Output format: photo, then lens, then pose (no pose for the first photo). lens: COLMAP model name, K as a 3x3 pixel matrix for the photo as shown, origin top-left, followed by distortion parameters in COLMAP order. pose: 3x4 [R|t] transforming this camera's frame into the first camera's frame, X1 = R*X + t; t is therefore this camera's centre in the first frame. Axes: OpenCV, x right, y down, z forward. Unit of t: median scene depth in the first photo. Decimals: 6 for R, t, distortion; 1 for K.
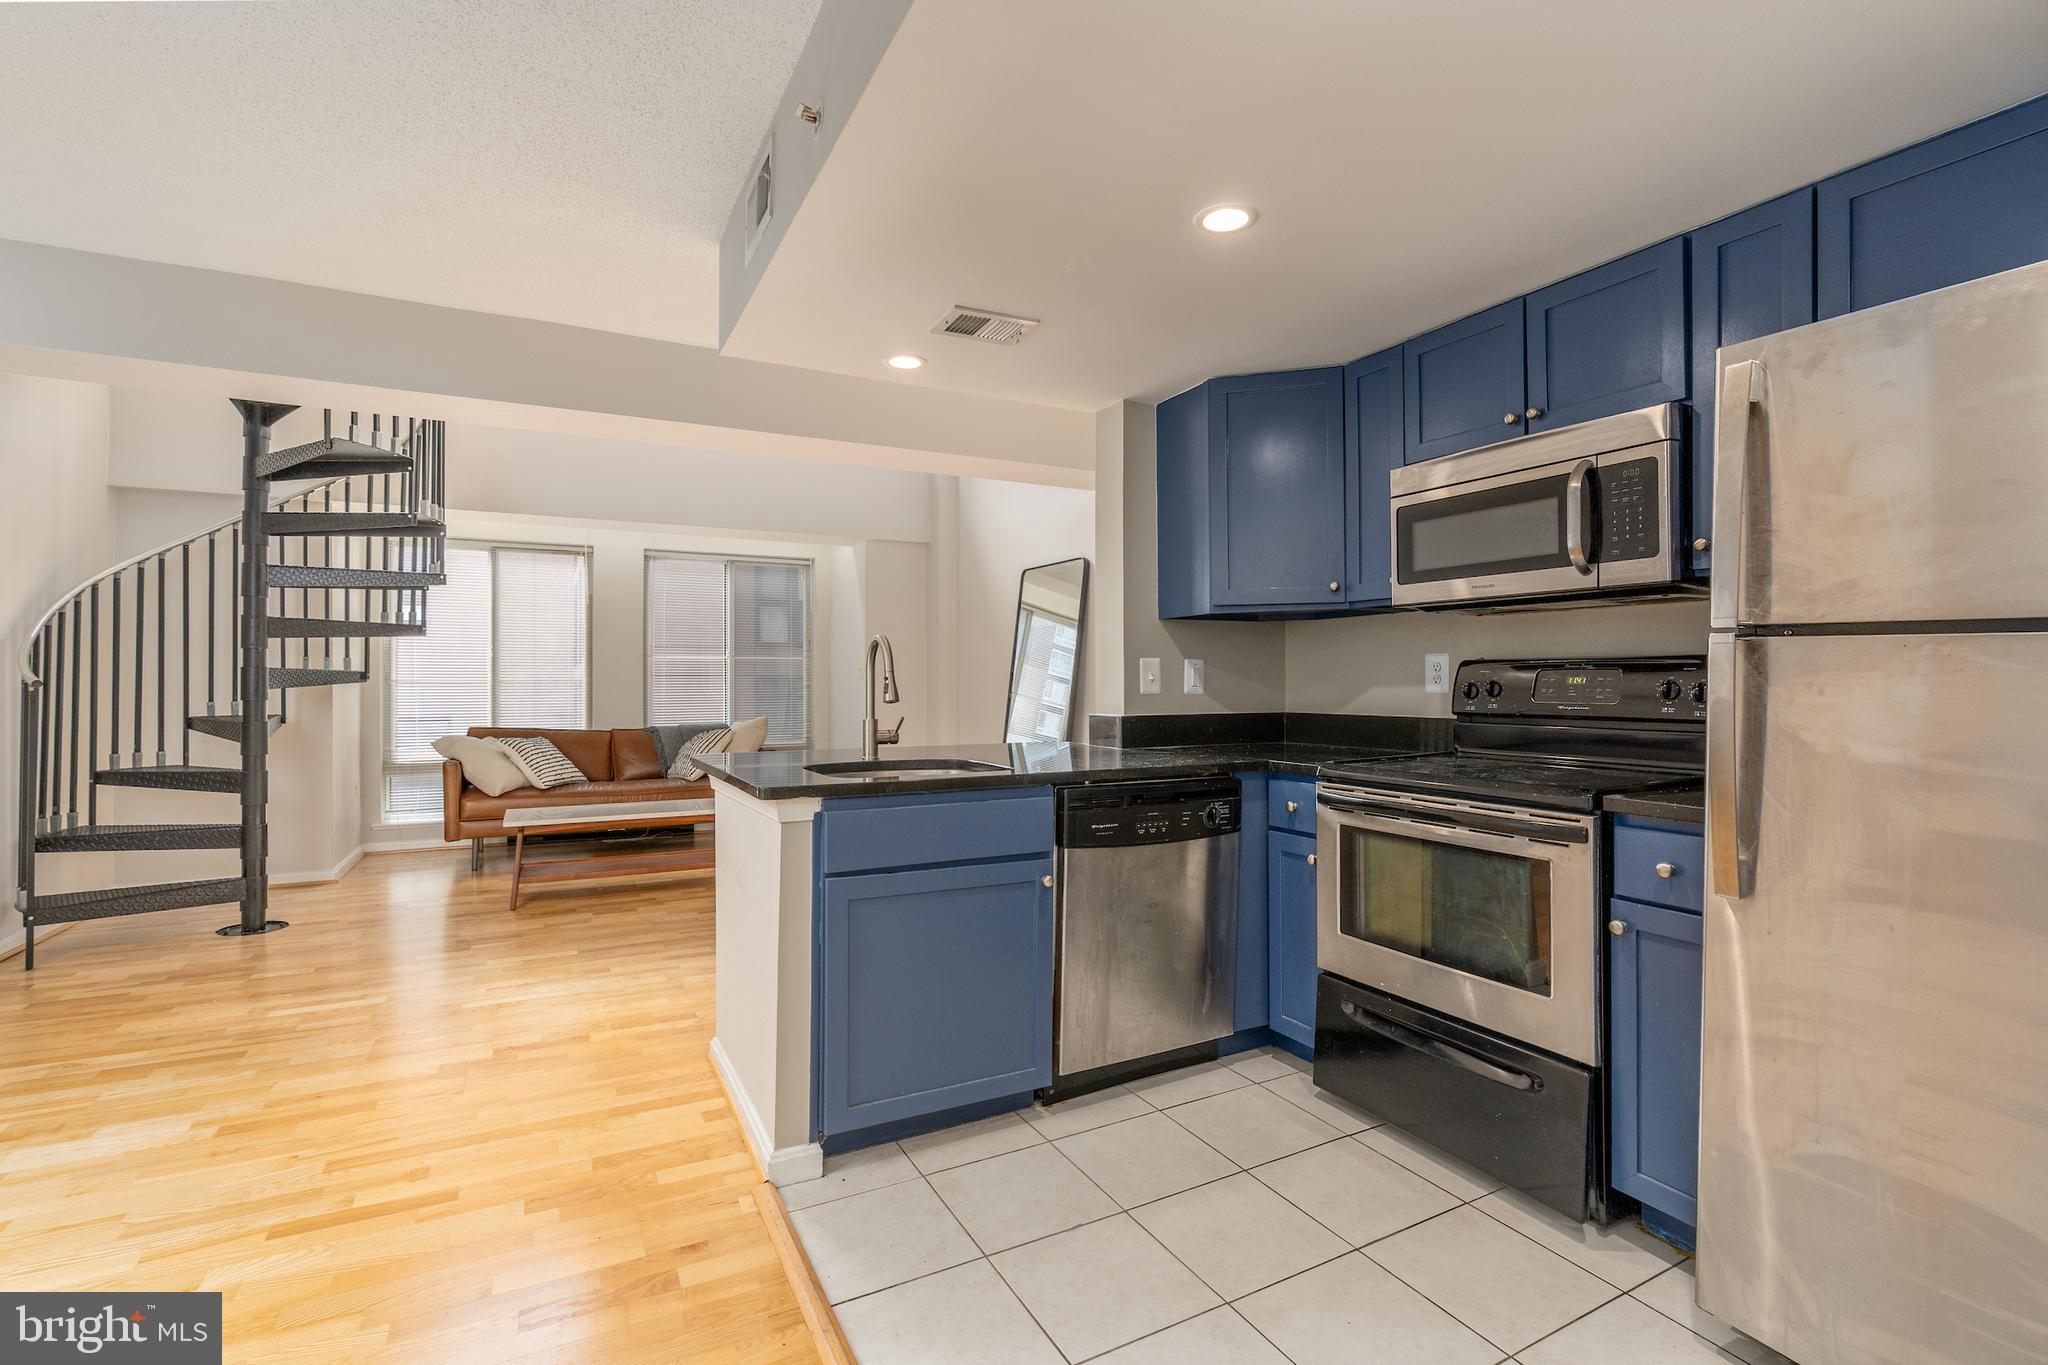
lens RADIAL K [[955.5, 0, 1024.2], [0, 955.5, 635.6], [0, 0, 1]] dist [0.013338, 0.000300]
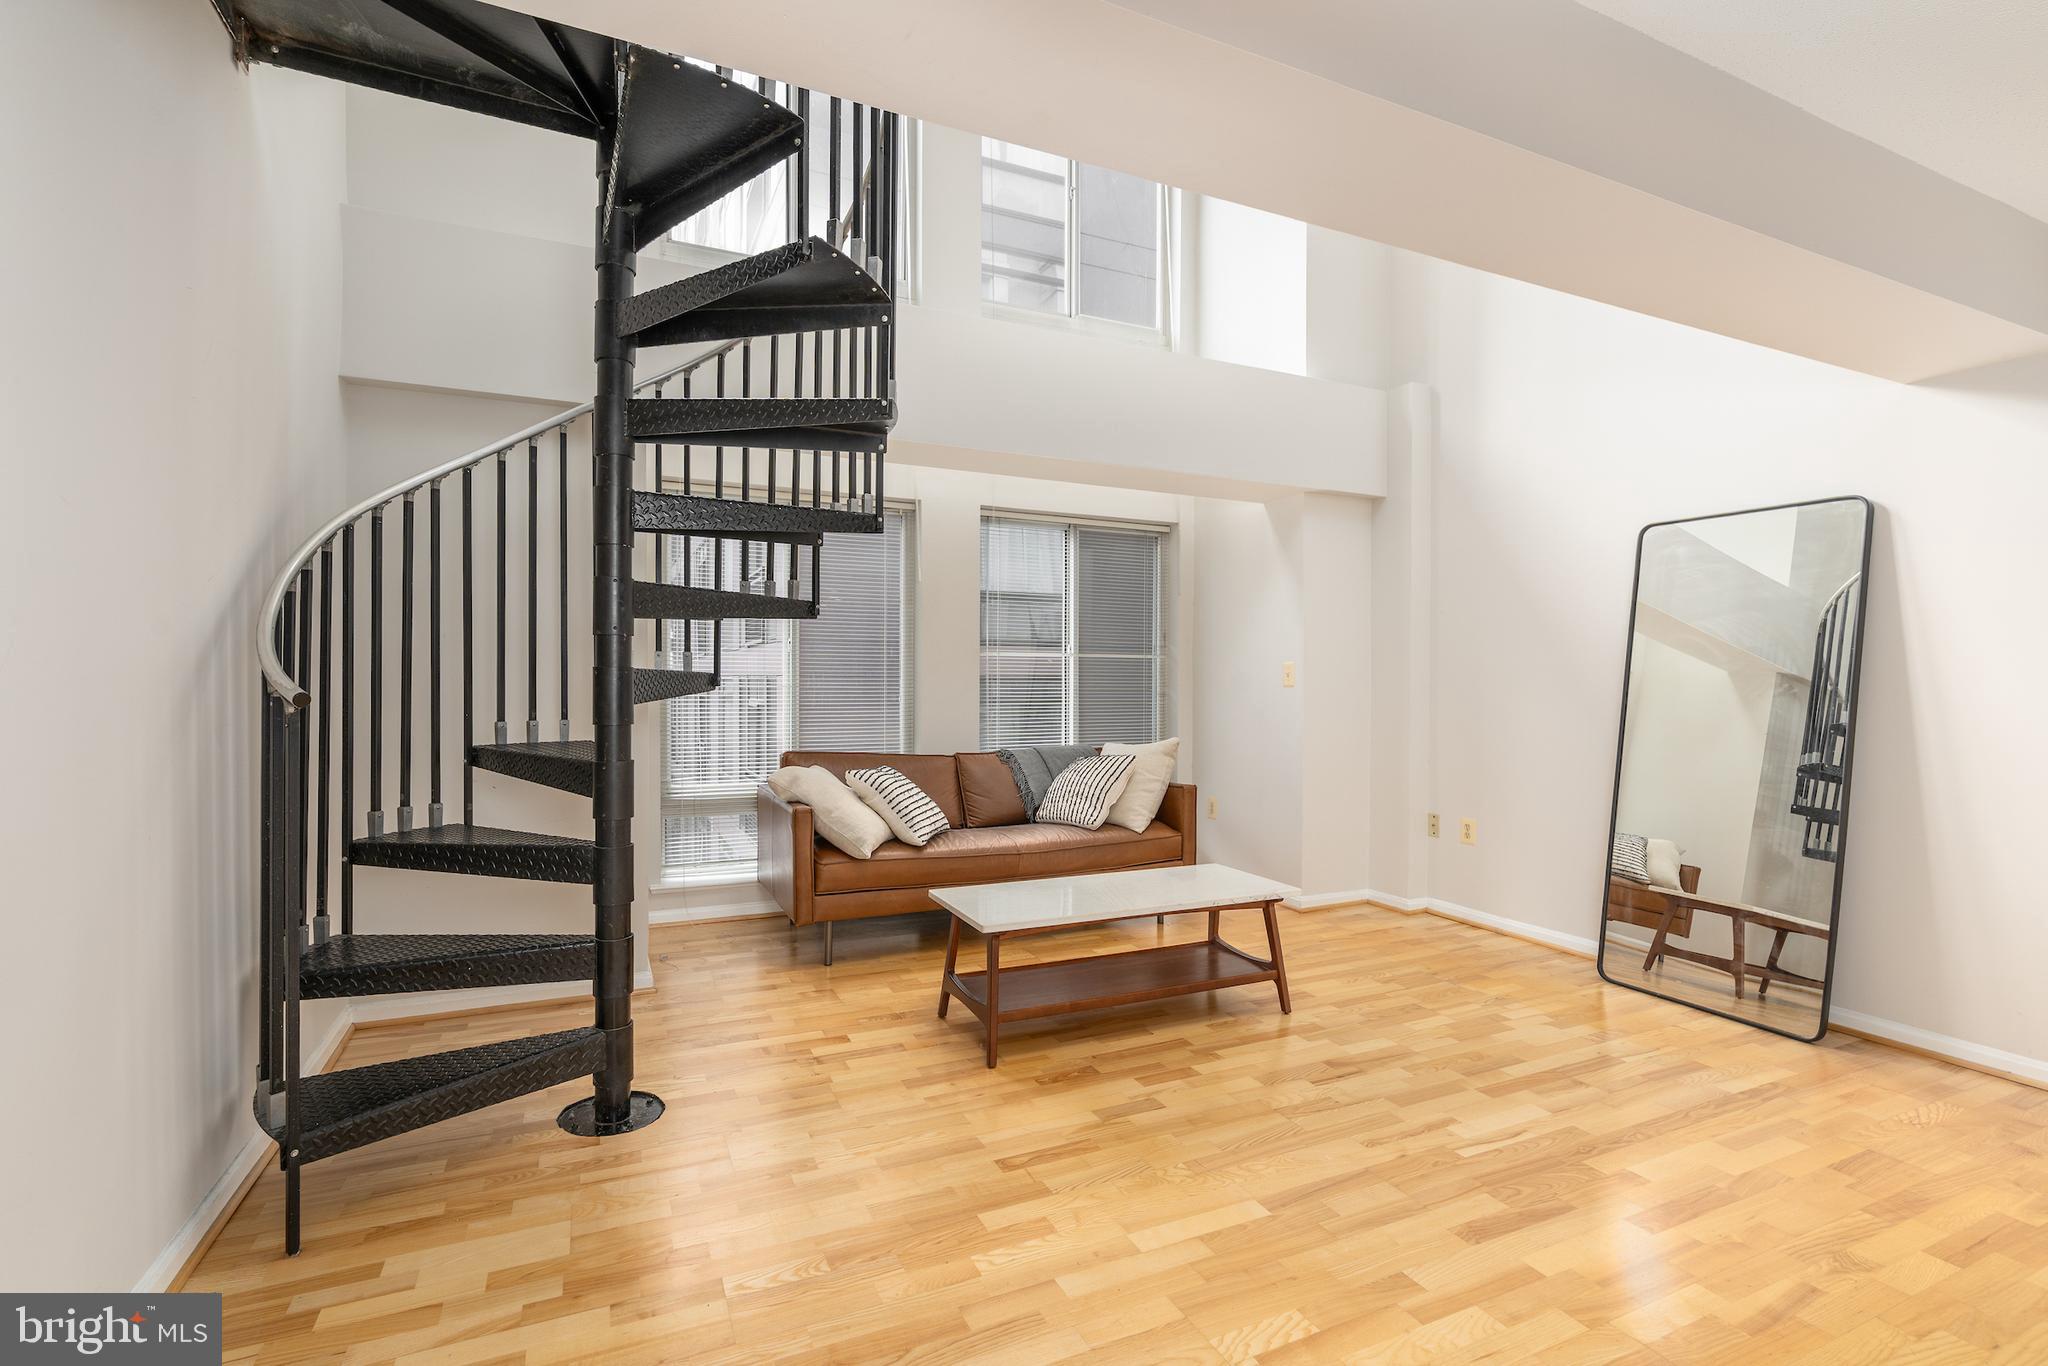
lens RADIAL K [[951.9, 0, 1055.5], [0, 951.9, 651.0], [0, 0, 1]] dist [0.000020, 0.000086]
pose [[0.999720, 0.004239, -0.023267, -0.612764], [-0.003851, 0.999853, 0.016693, 0.014354], [0.023335, -0.016599, 0.999590, 0.511361]]
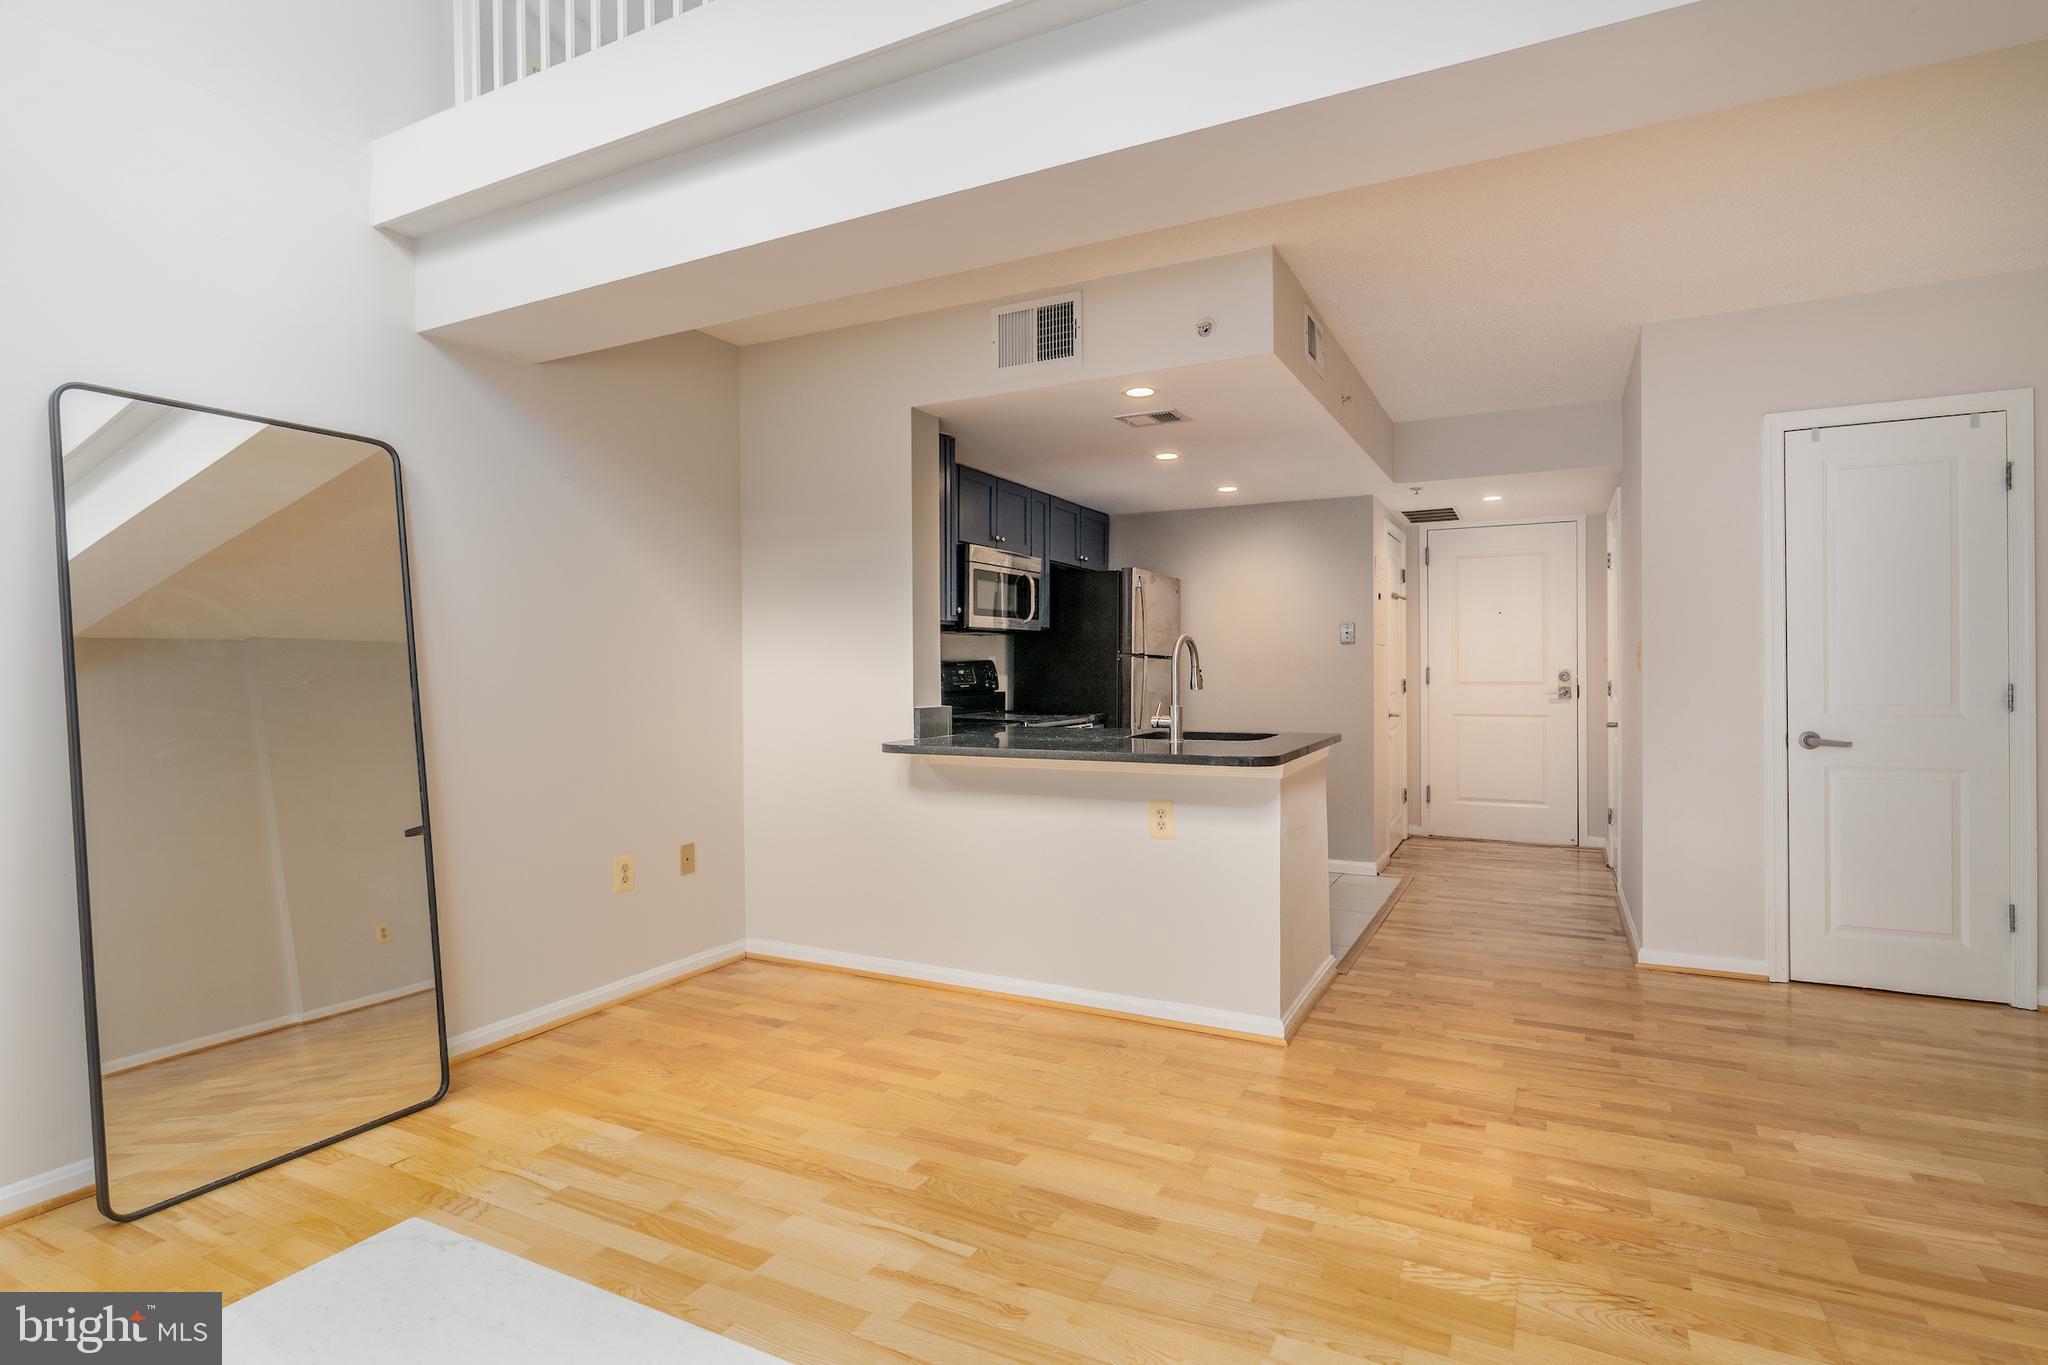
lens RADIAL K [[1028.5, 0, 1024.0], [0, 1028.5, 682.5], [0, 0, 1]] dist [-0.002191, 0.000492]
pose [[-0.582982, -0.005324, 0.812468, -0.808583], [-0.033275, 0.999296, -0.017329, 0.067590], [-0.811803, -0.037137, -0.582749, 1.444467]]
